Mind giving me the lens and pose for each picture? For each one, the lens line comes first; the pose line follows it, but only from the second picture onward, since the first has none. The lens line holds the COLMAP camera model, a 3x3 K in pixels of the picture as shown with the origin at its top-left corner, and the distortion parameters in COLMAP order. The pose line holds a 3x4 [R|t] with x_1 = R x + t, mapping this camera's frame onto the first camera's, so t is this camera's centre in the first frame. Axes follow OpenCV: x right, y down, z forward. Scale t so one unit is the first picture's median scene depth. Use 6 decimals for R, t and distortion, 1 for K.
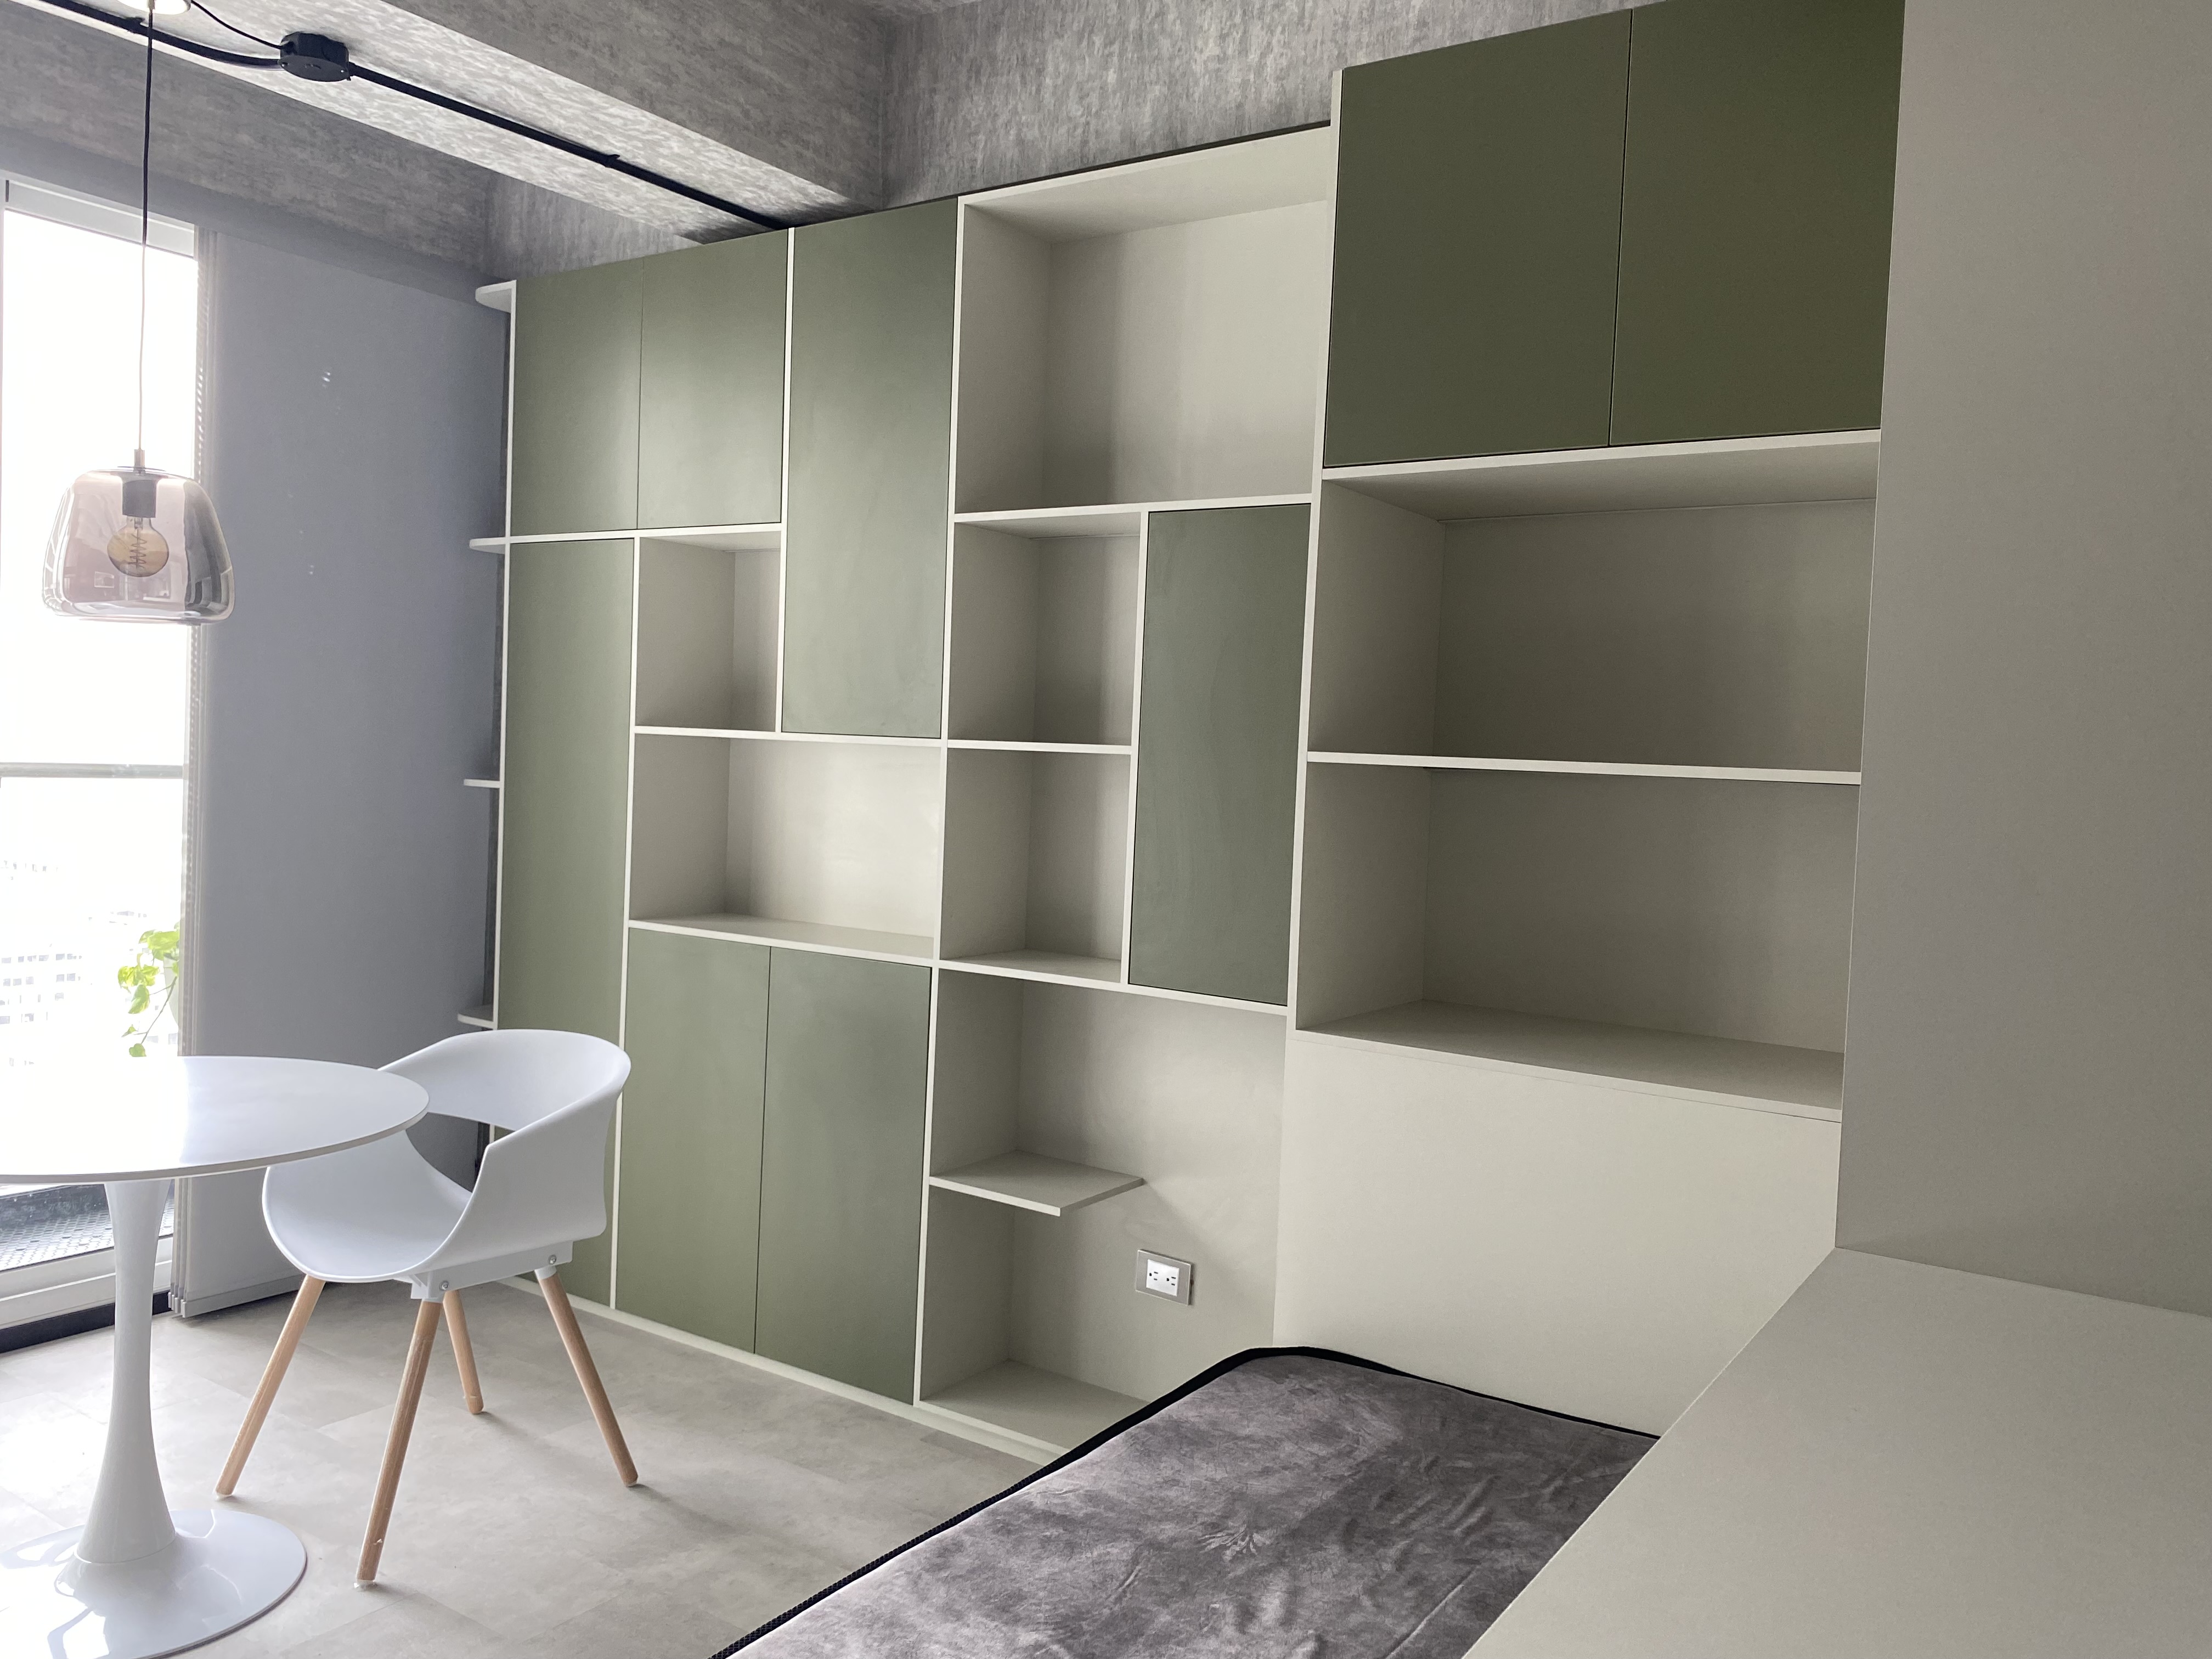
lens RADIAL K [[1681.0, 0, 1089.0], [0, 1681.0, 808.8], [0, 0, 1]] dist [0.031187, -0.043224]
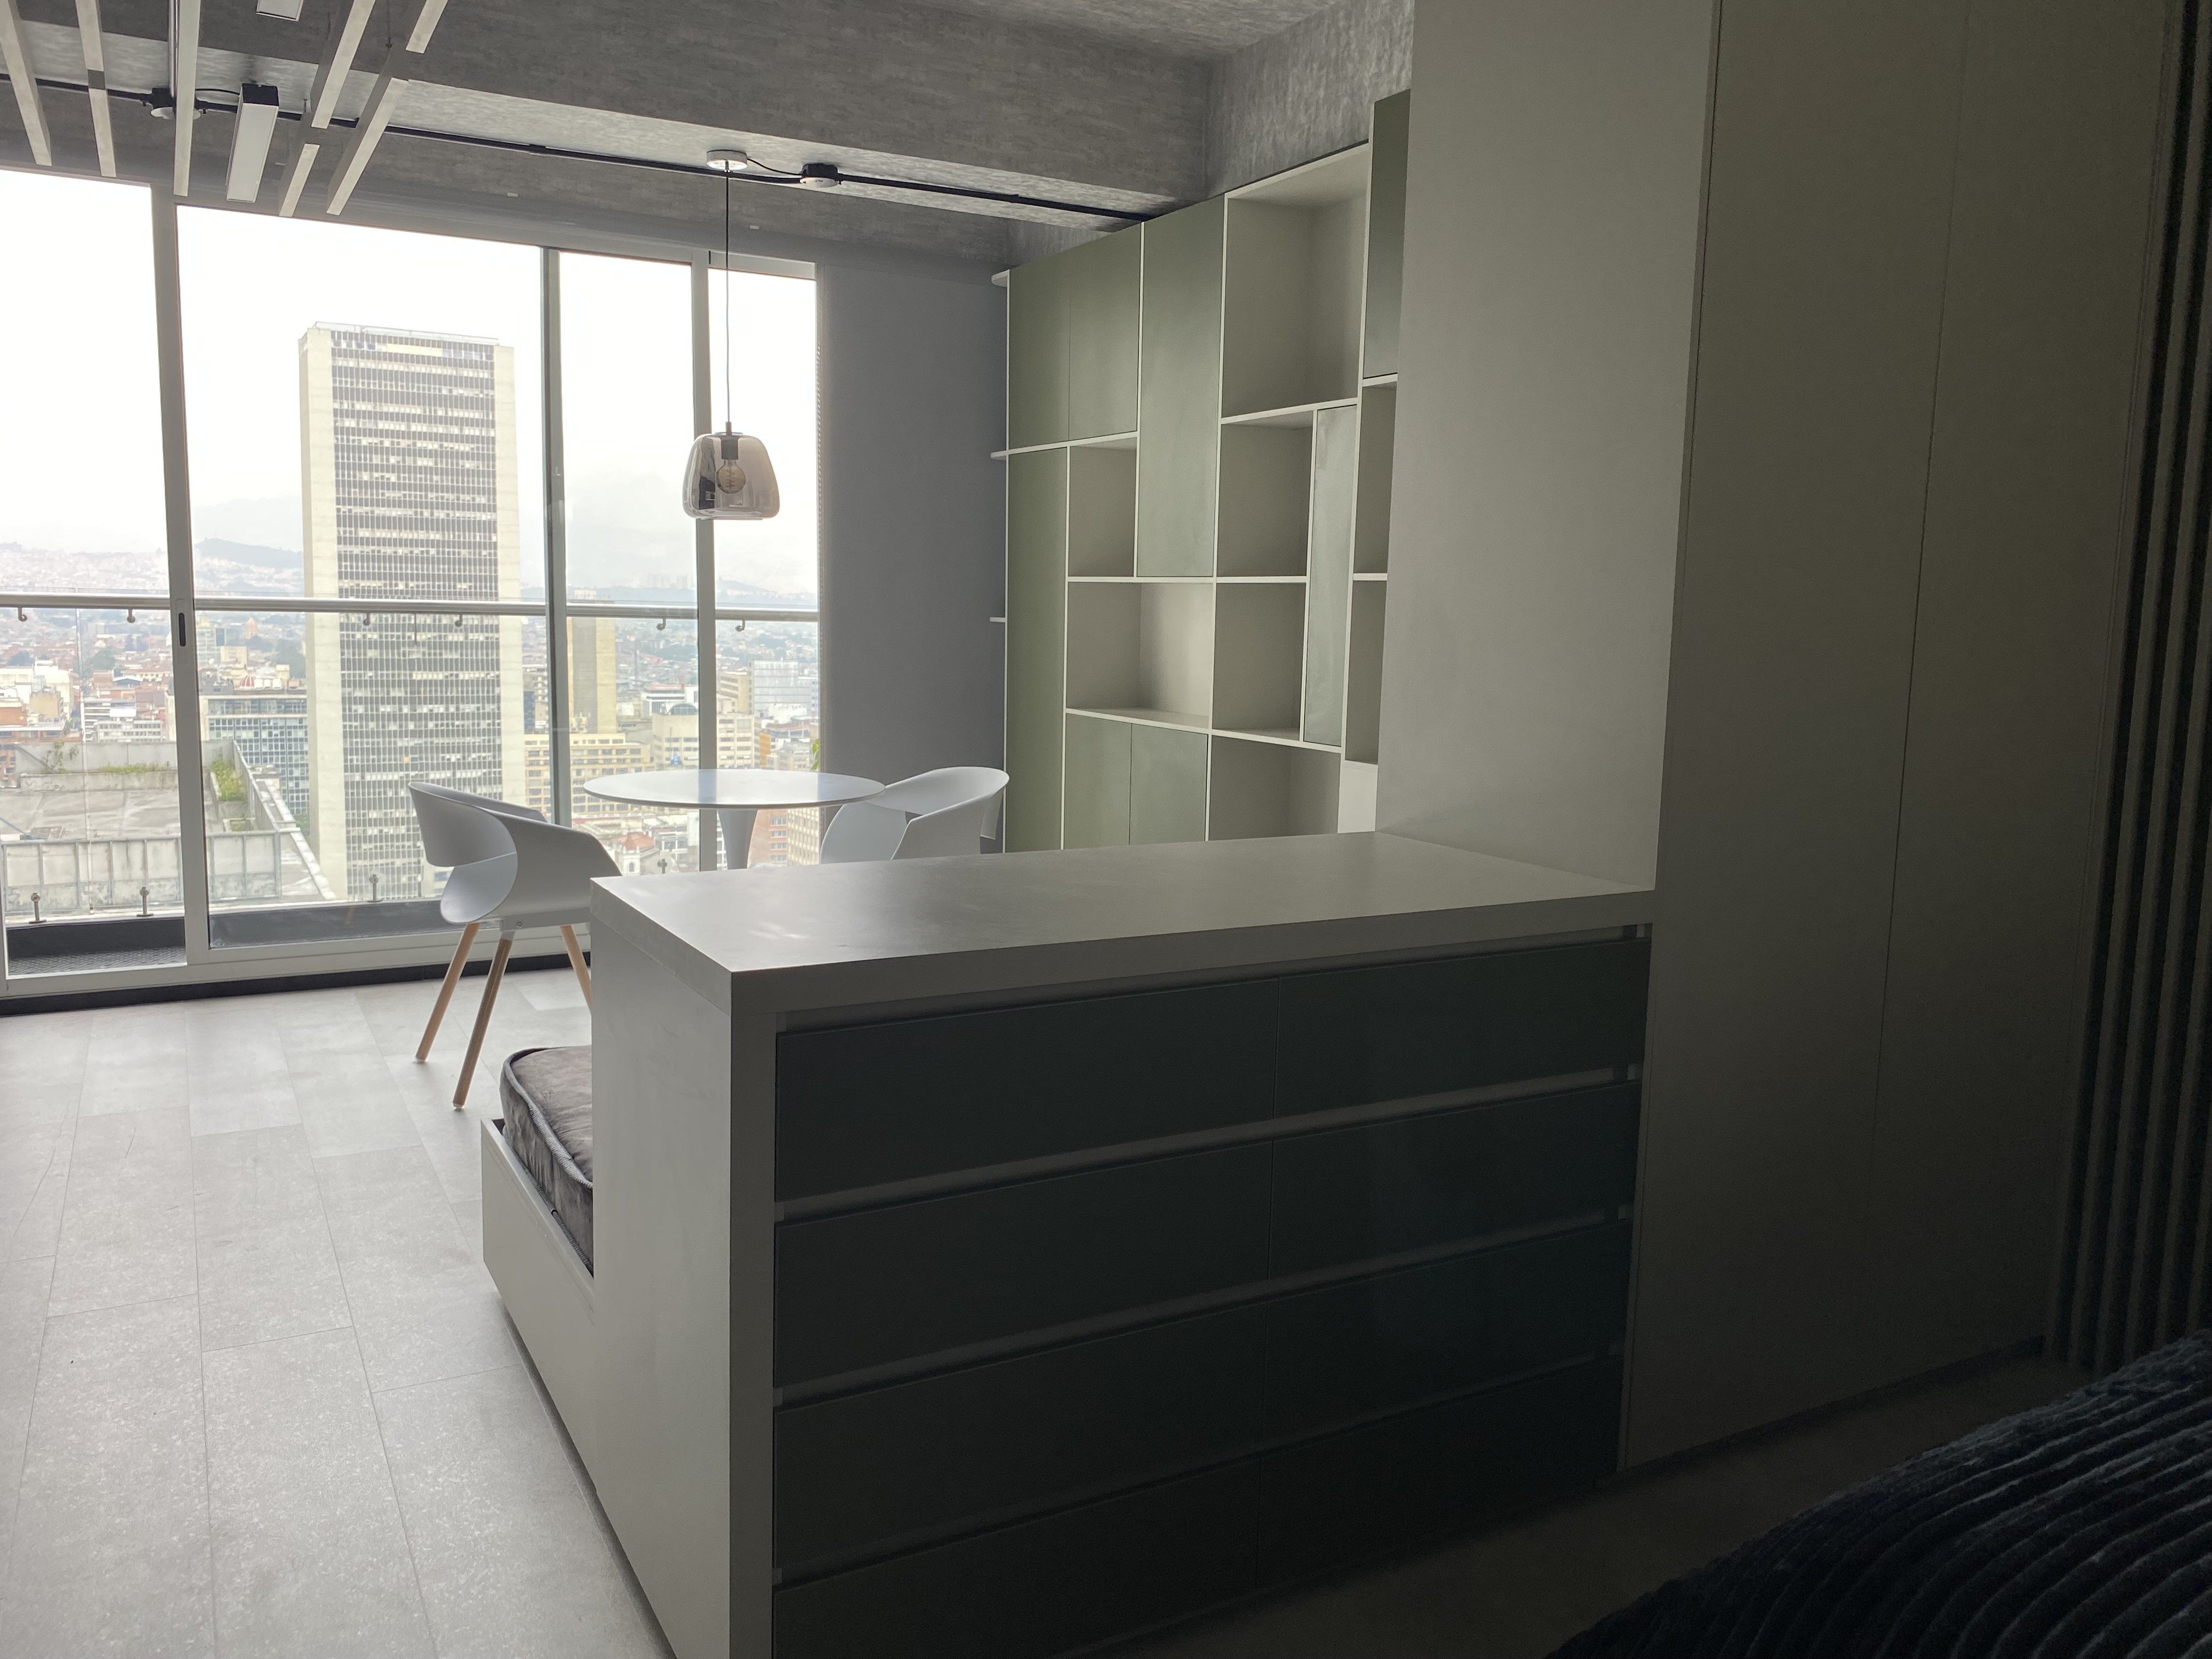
lens RADIAL K [[1681.0, 0, 1073.8], [0, 1681.0, 812.5], [0, 0, 1]] dist [0.031187, -0.043224]
pose [[0.888619, 0.039358, -0.456955, 0.481124], [-0.003118, 0.996807, 0.079791, 0.045682], [0.458636, -0.069479, 0.885904, -0.359473]]
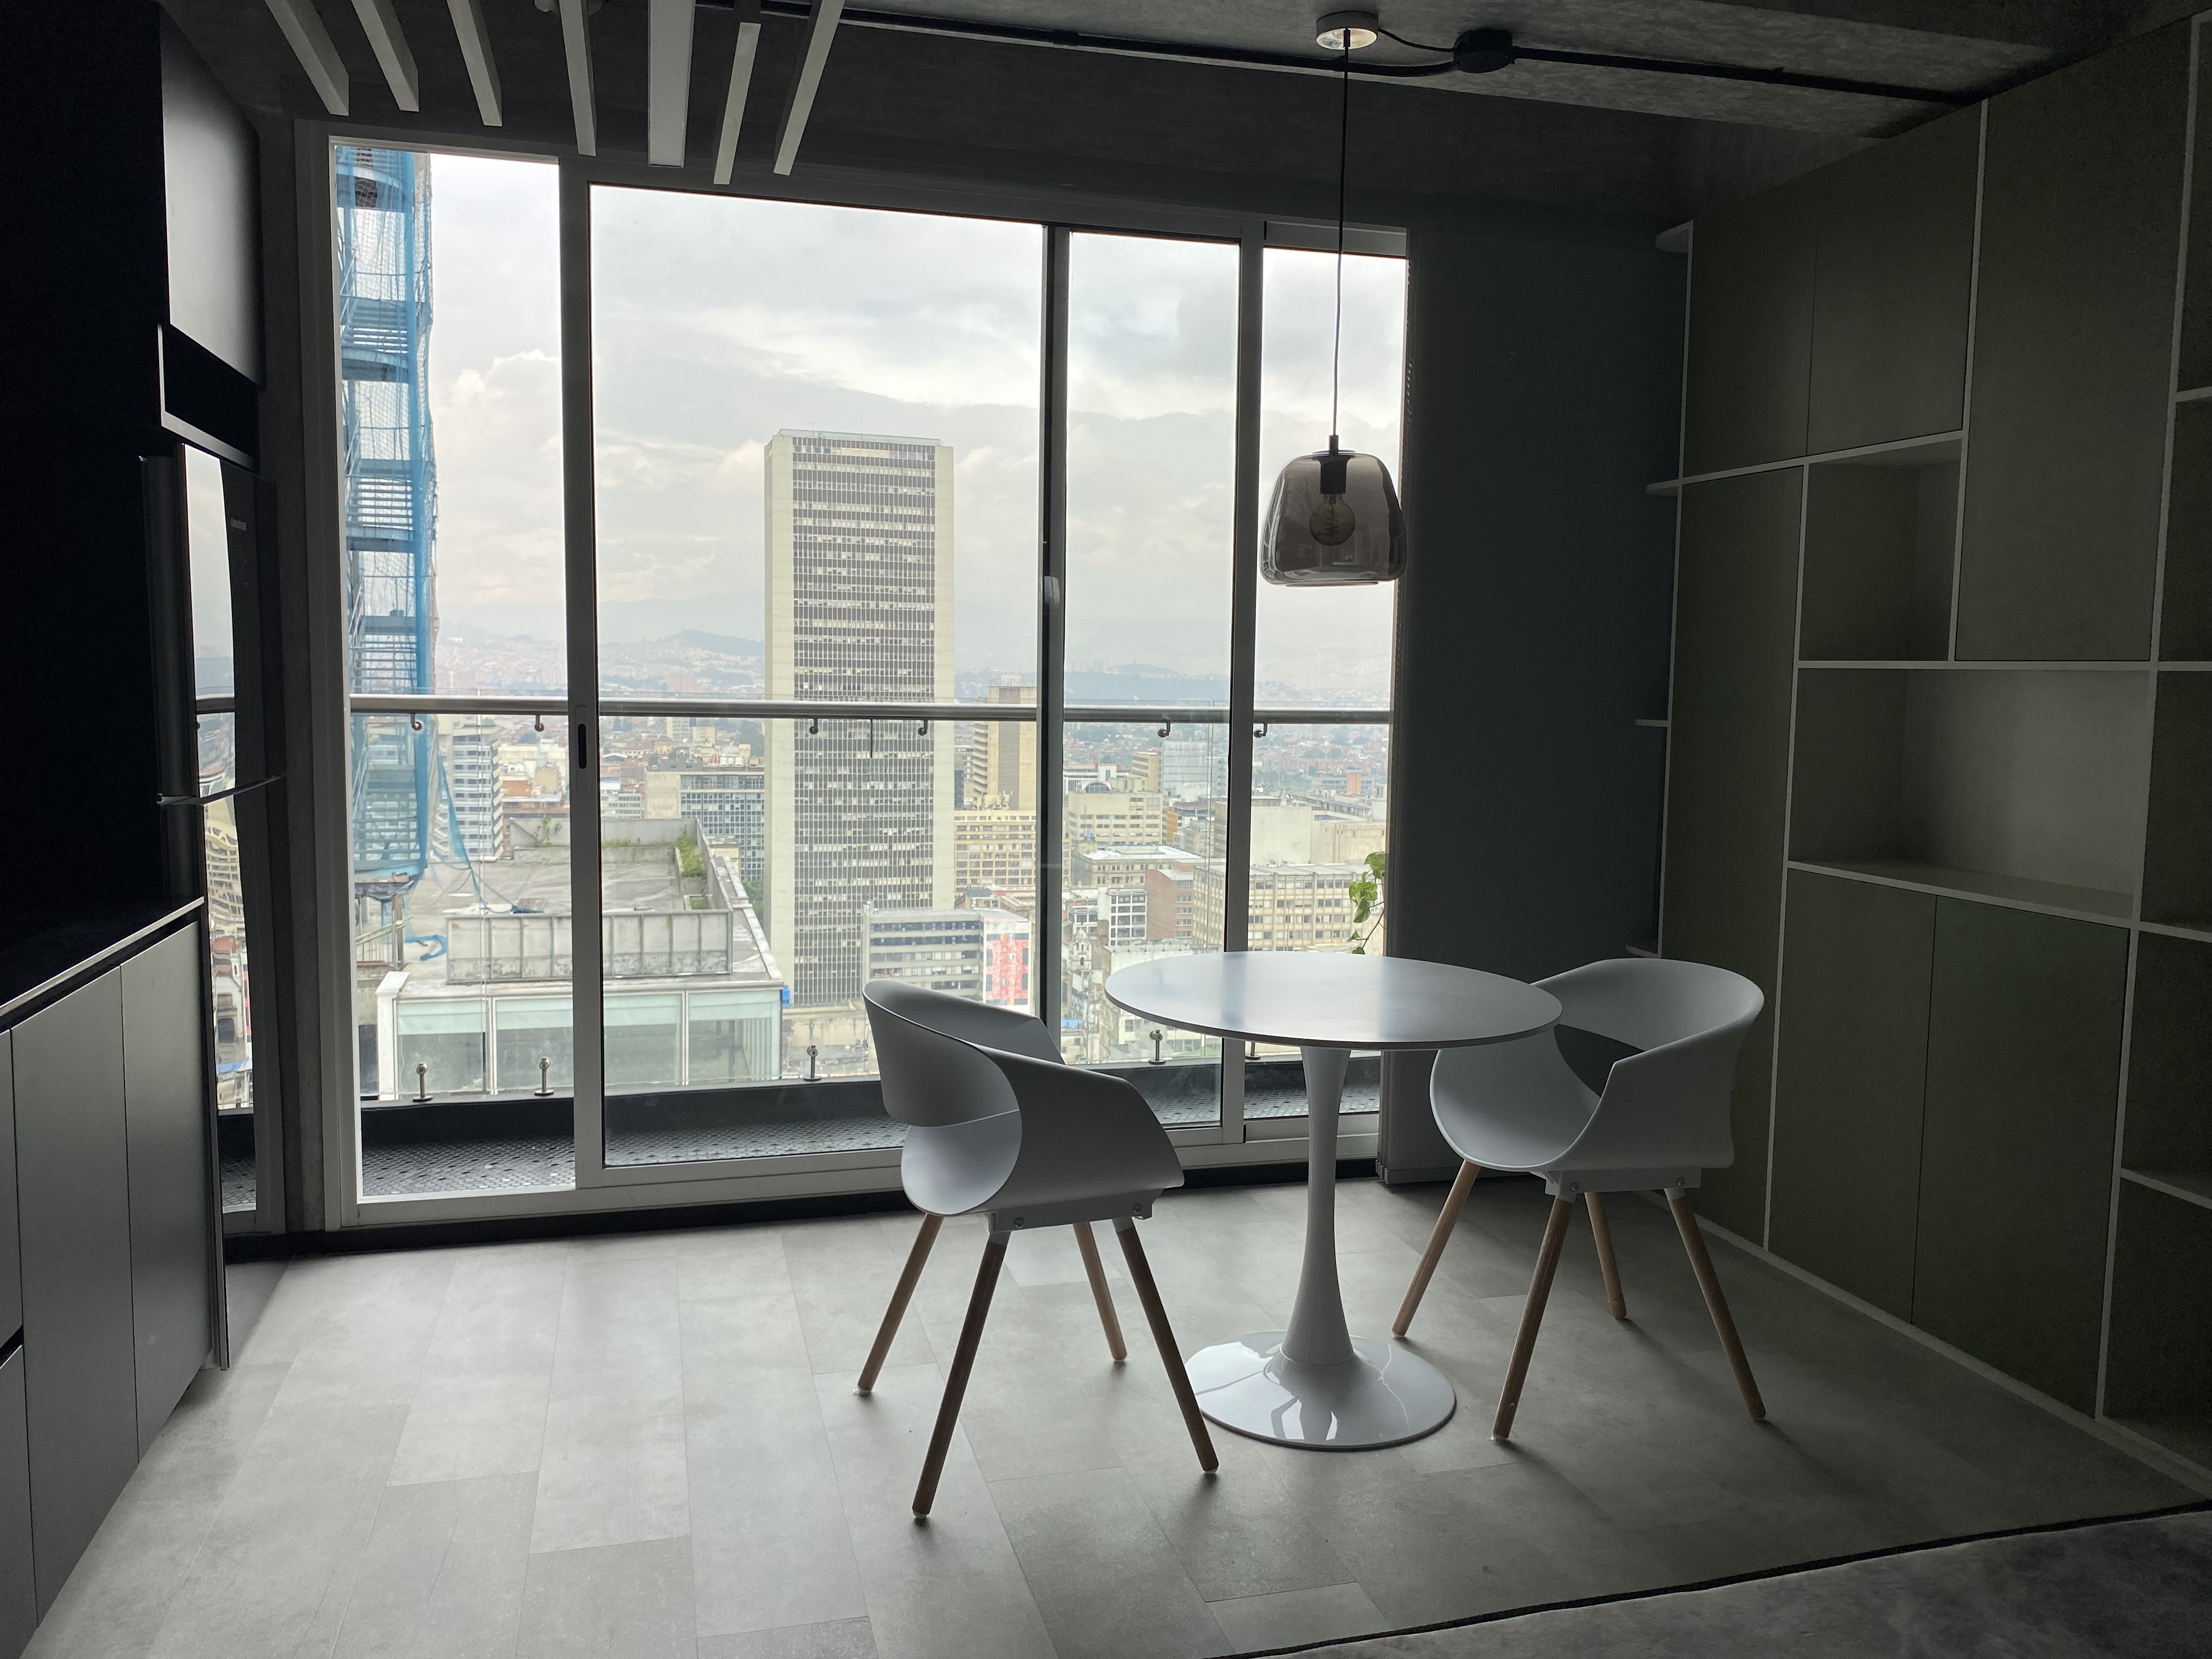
lens RADIAL K [[1681.0, 0, 1112.7], [0, 1681.0, 832.1], [0, 0, 1]] dist [0.031187, -0.043224]
pose [[0.766413, 0.033551, -0.641472, 0.063847], [-0.006178, 0.998974, 0.044868, 0.009555], [0.642319, -0.030424, 0.765834, -0.001755]]
